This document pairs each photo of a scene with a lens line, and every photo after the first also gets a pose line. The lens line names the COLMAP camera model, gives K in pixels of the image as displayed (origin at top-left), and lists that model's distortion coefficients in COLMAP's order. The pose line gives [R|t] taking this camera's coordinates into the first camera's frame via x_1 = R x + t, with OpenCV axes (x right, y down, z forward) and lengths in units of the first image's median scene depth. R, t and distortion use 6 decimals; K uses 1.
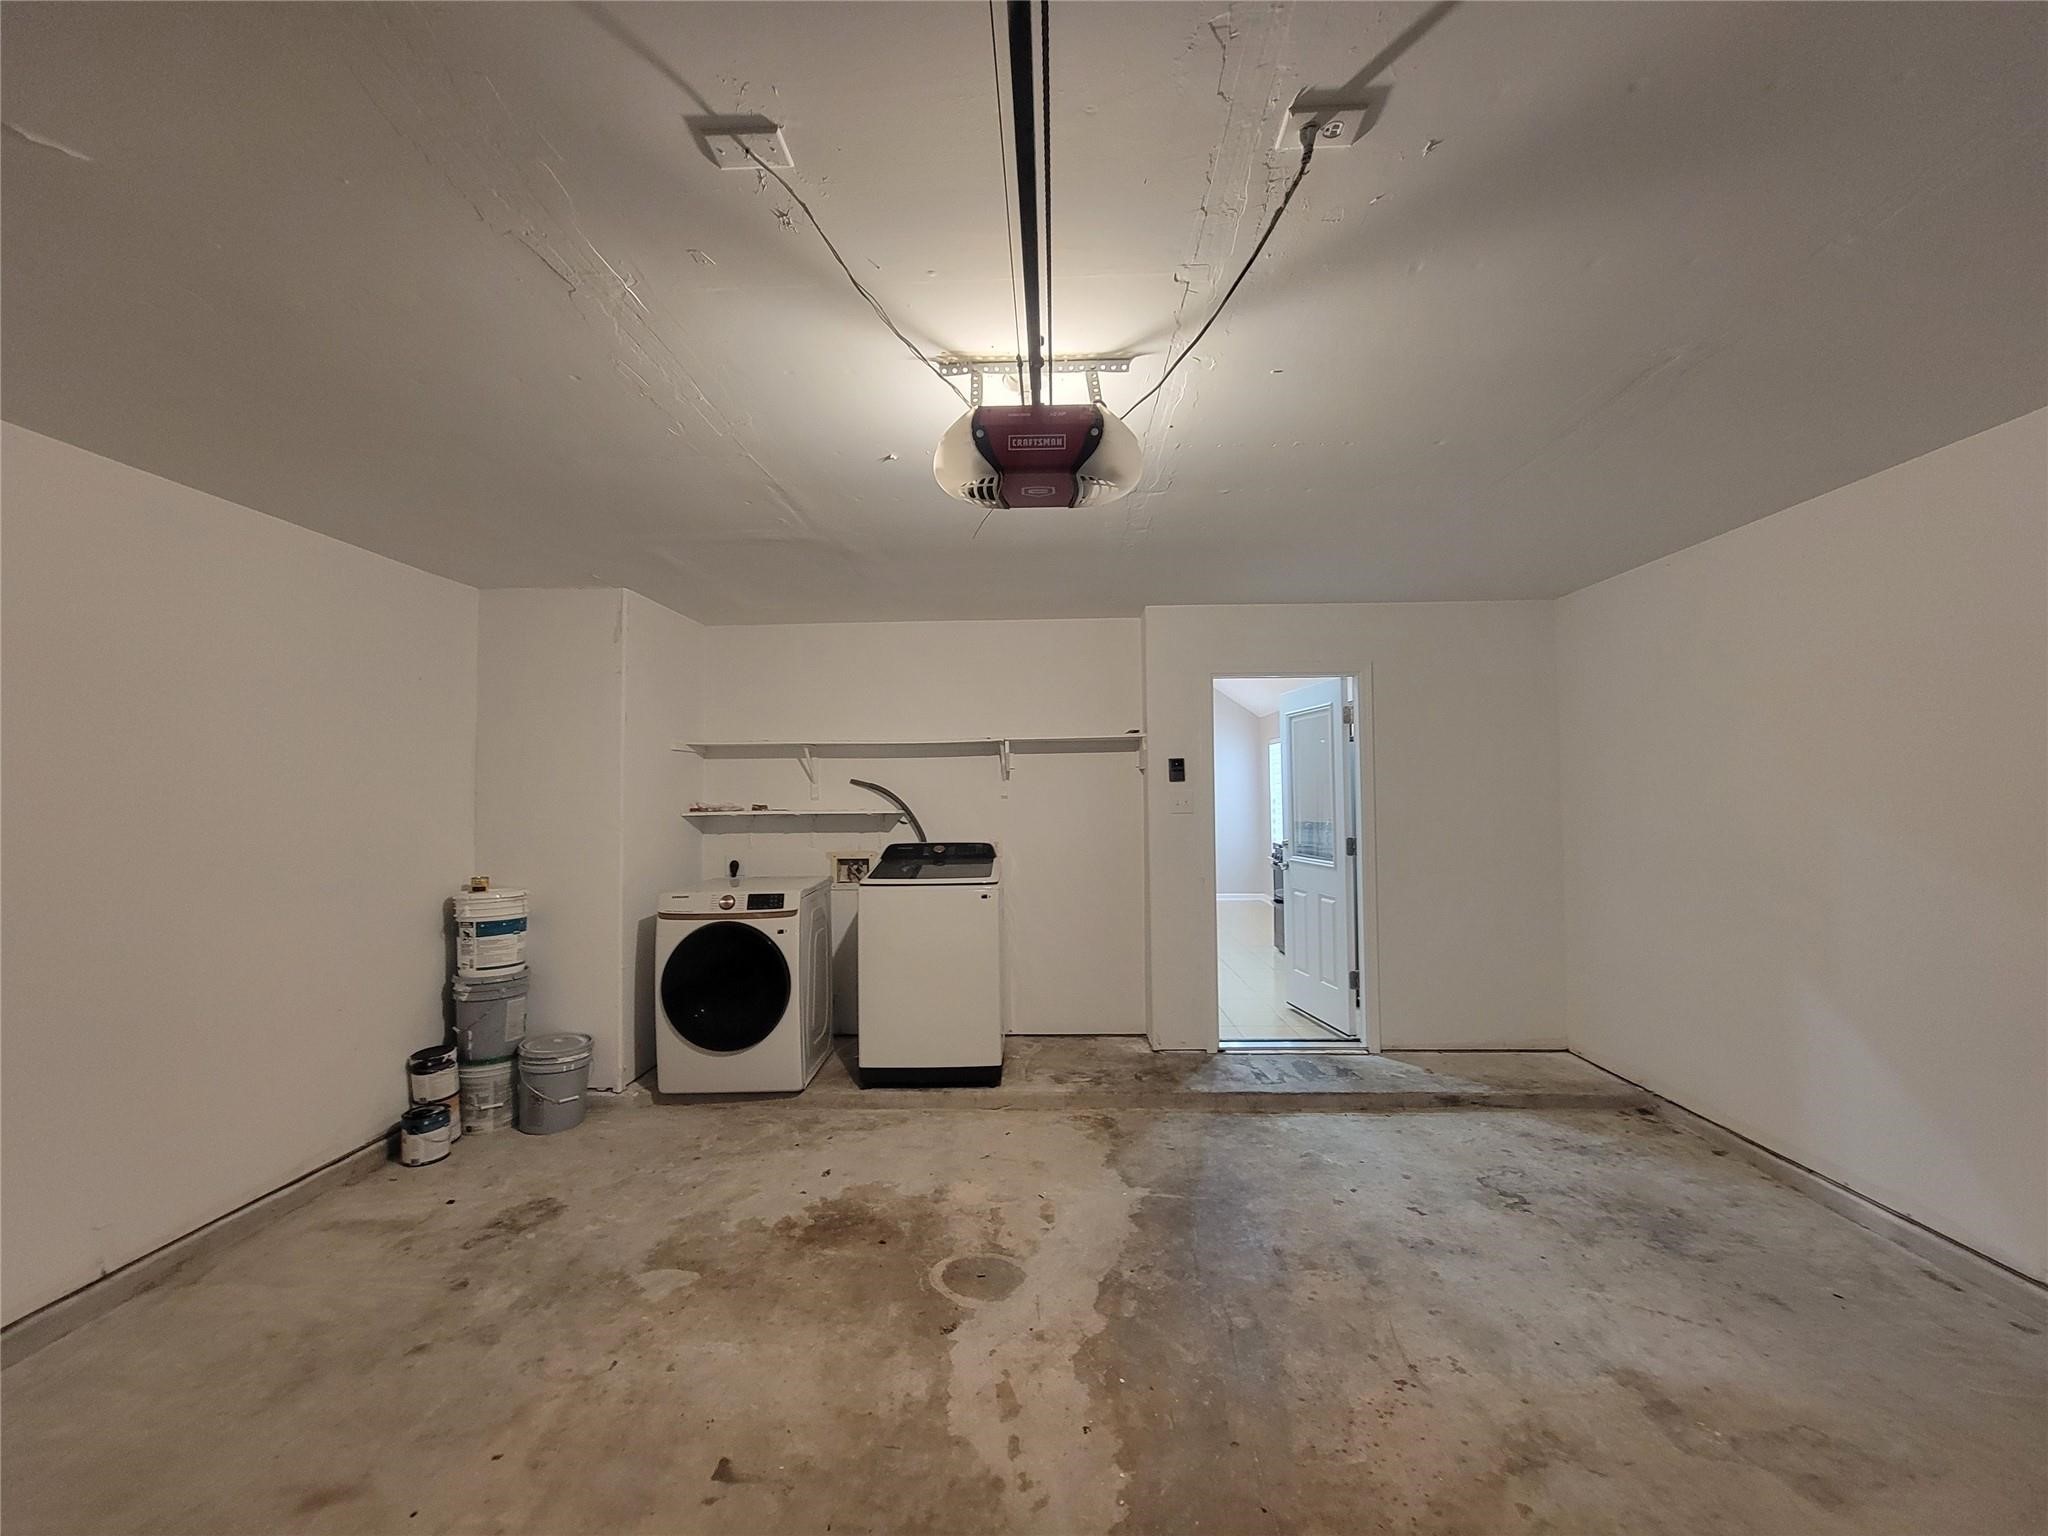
lens RADIAL K [[841.0, 0, 1024.1], [0, 841.0, 766.7], [0, 0, 1]] dist [-0.006557, 0.002804]
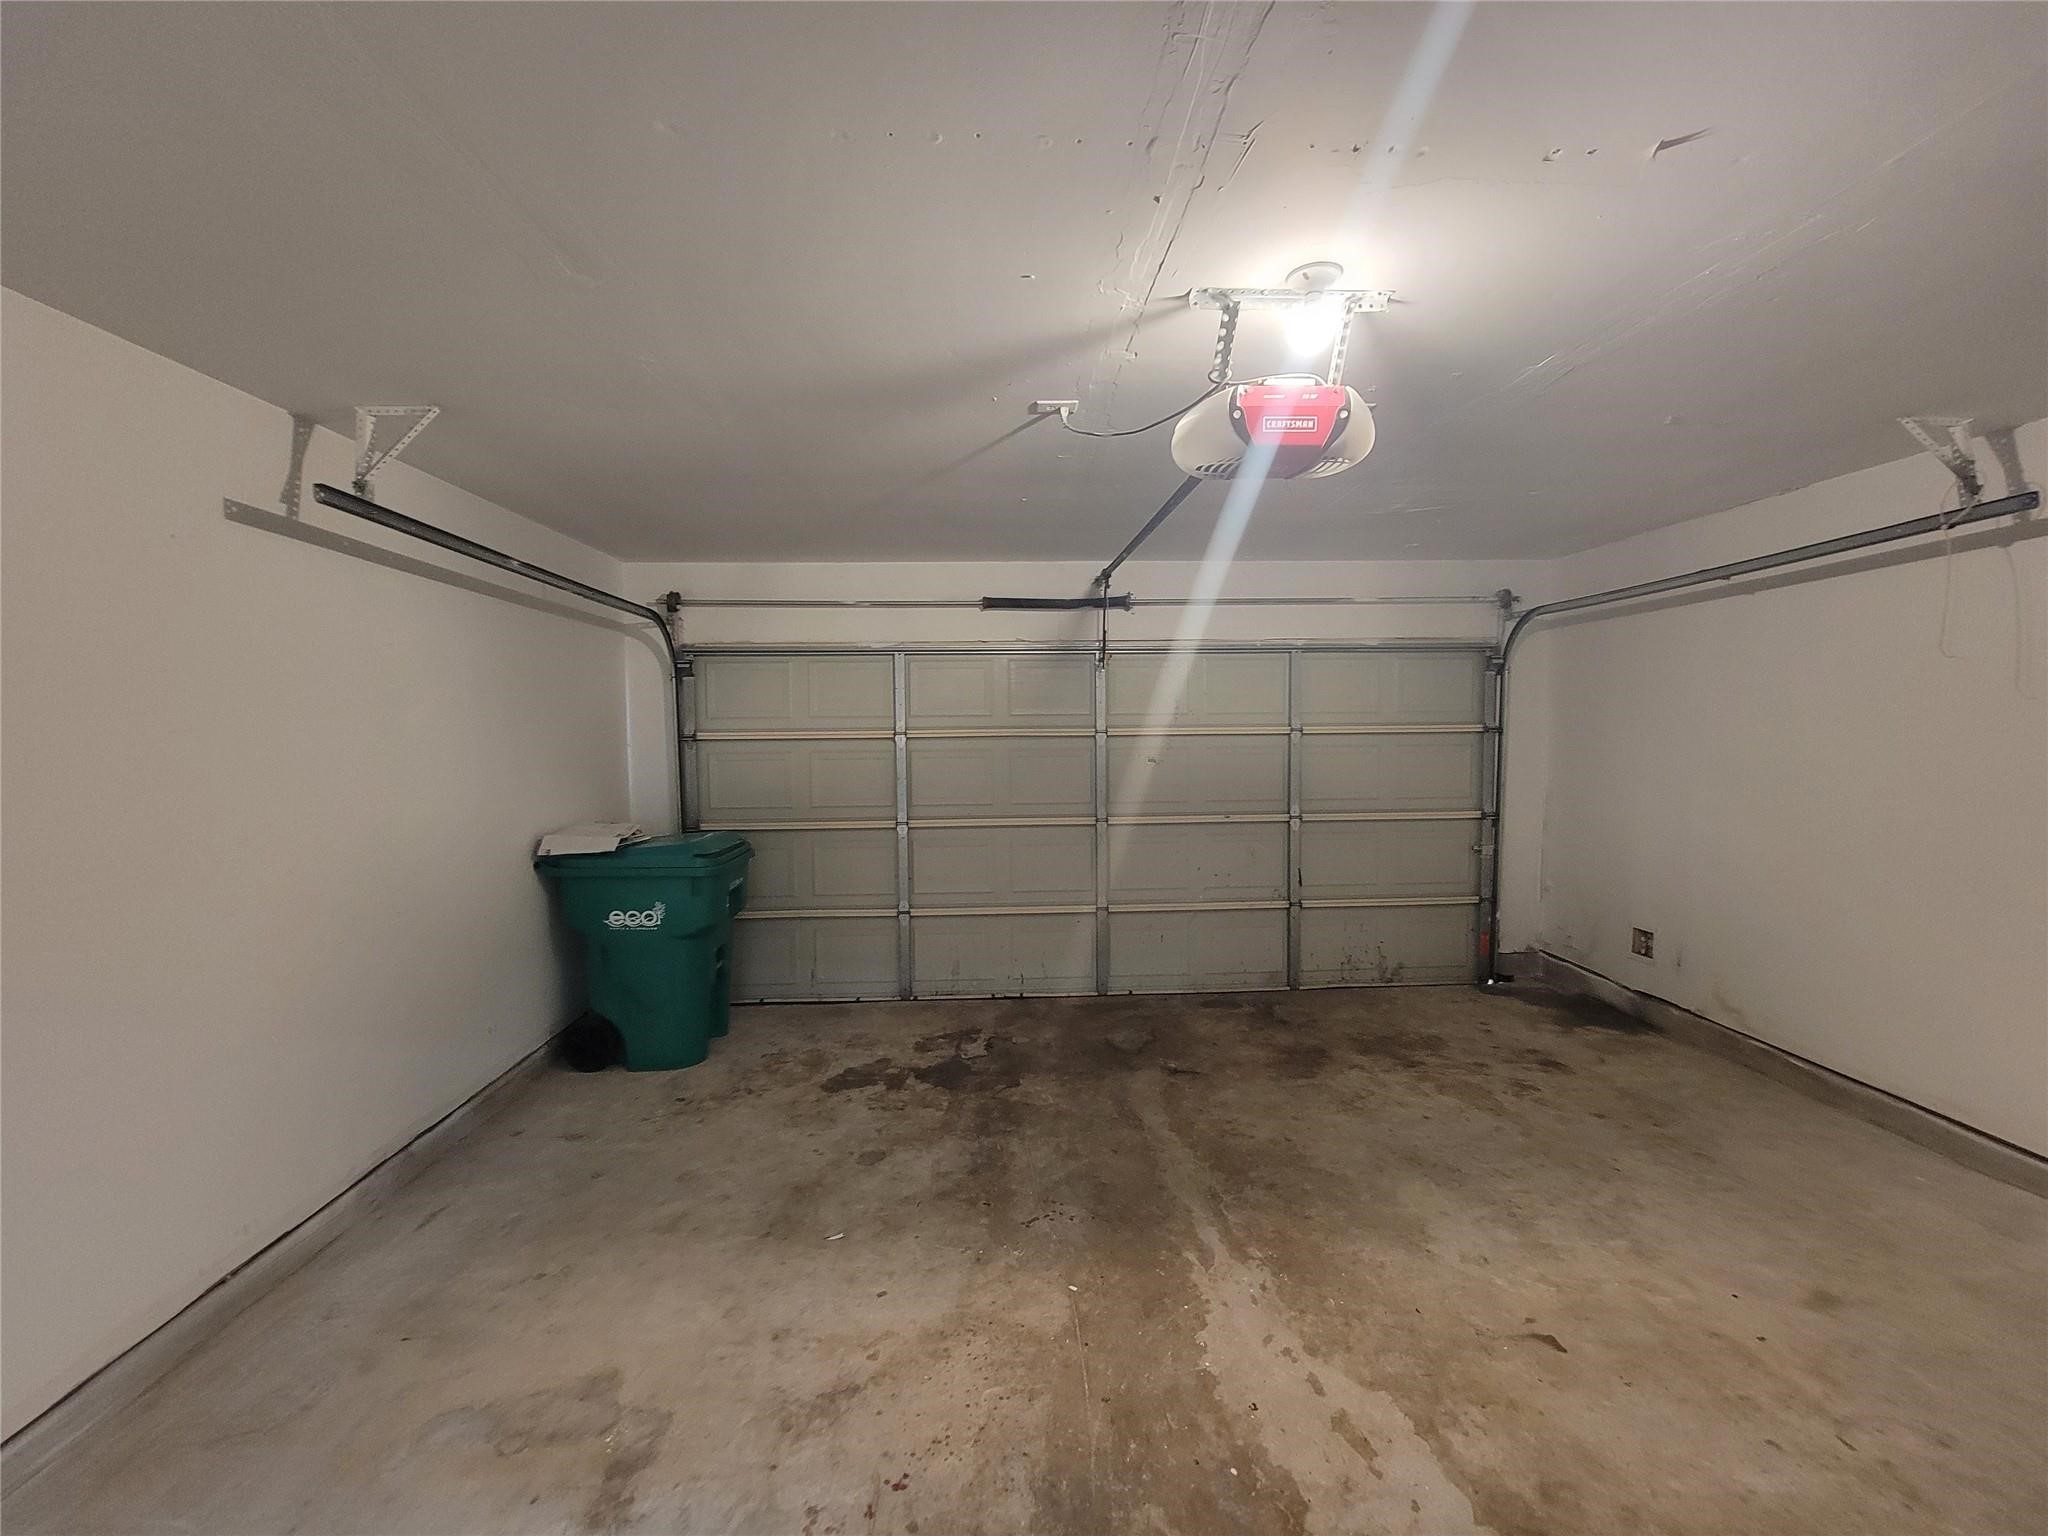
lens RADIAL K [[841.0, 0, 1023.7], [0, 841.0, 769.8], [0, 0, 1]] dist [-0.006557, 0.002804]
pose [[-0.995987, 0.026403, -0.085520, 0.406562], [0.024857, 0.999509, 0.019100, 0.023182], [0.085982, 0.016897, -0.996153, 1.943960]]
